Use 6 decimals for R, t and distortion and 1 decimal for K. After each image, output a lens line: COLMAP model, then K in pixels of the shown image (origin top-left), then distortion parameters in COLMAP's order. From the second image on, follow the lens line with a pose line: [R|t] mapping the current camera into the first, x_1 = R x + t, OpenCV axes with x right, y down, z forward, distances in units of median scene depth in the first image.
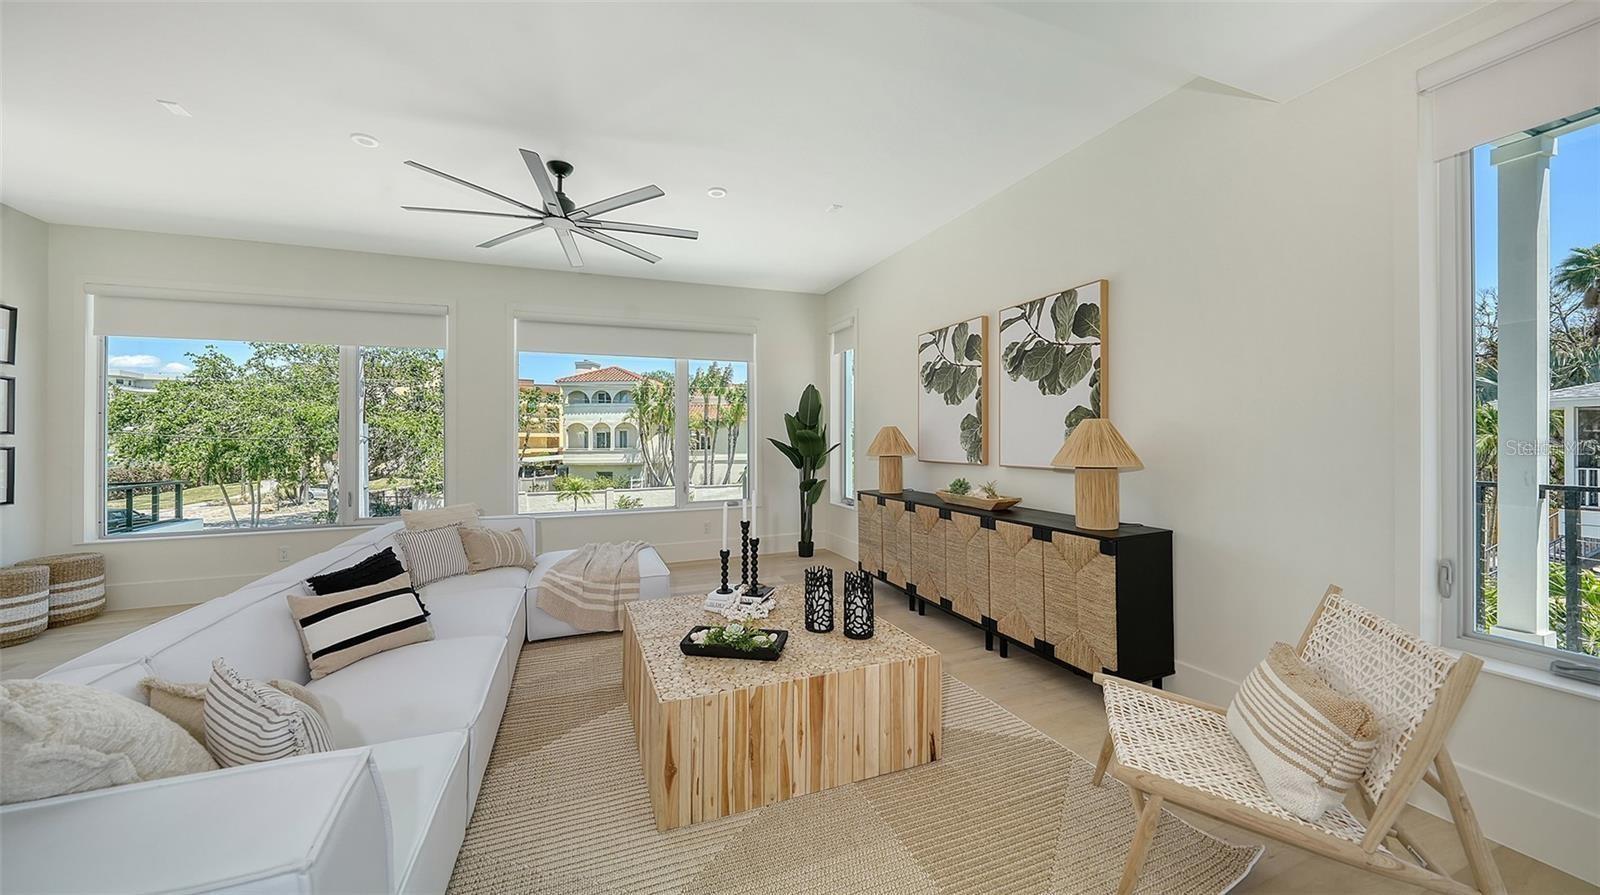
lens RADIAL K [[564.8, 0, 777.0], [0, 564.8, 437.5], [0, 0, 1]] dist [-0.000849, -0.000286]
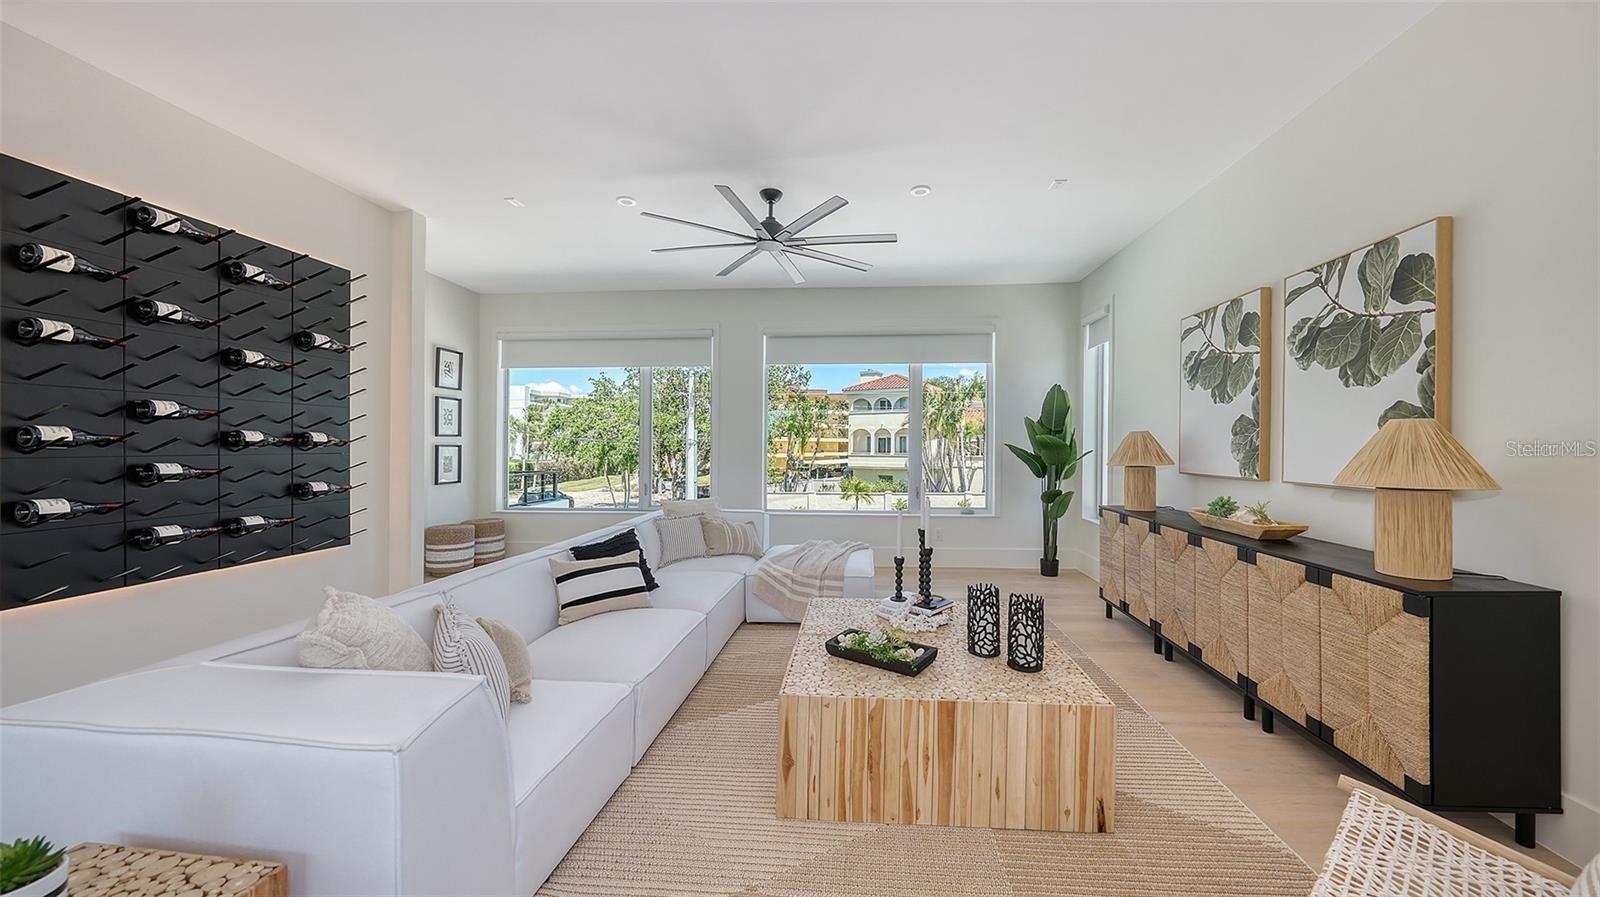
lens RADIAL K [[560.1, 0, 808.1], [0, 560.1, 446.2], [0, 0, 1]] dist [0.001764, -0.003902]
pose [[0.903785, 0.010563, -0.427856, 0.149673], [-0.008111, 0.999939, 0.007553, 0.001214], [0.427909, -0.003356, 0.903815, 0.046735]]
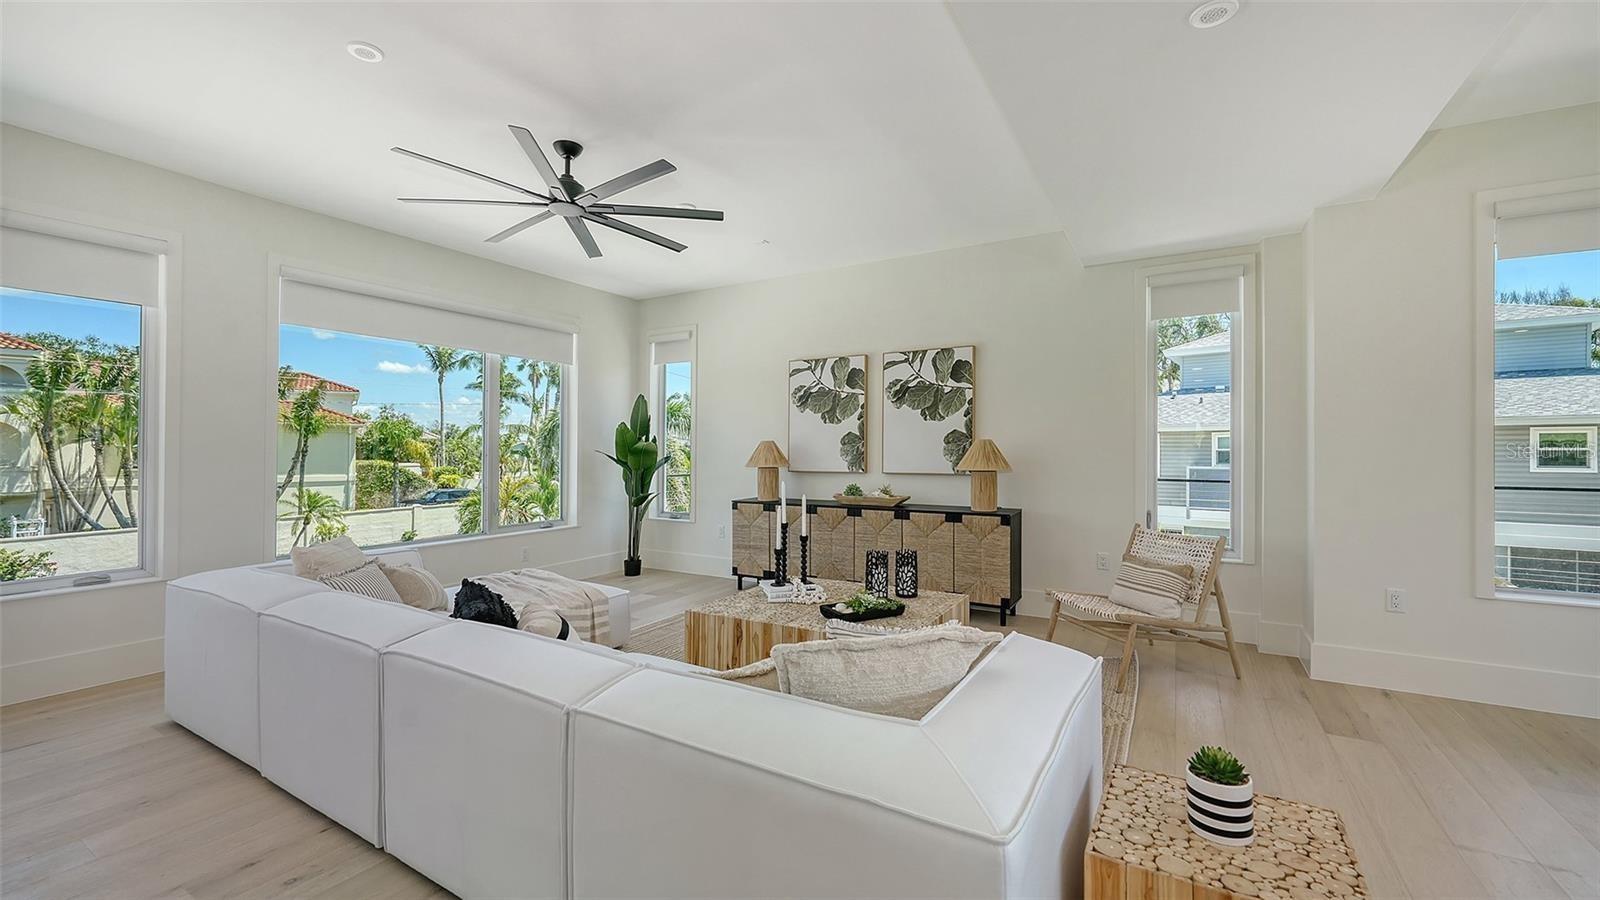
lens RADIAL K [[642.4, 0, 800.0], [0, 642.4, 450.0], [0, 0, 1]] dist [-0.002374, -0.000080]
pose [[0.777237, 0.007518, 0.629163, -0.734022], [-0.005997, 0.999972, -0.004540, 0.005632], [-0.629180, -0.000244, 0.777260, -0.026264]]
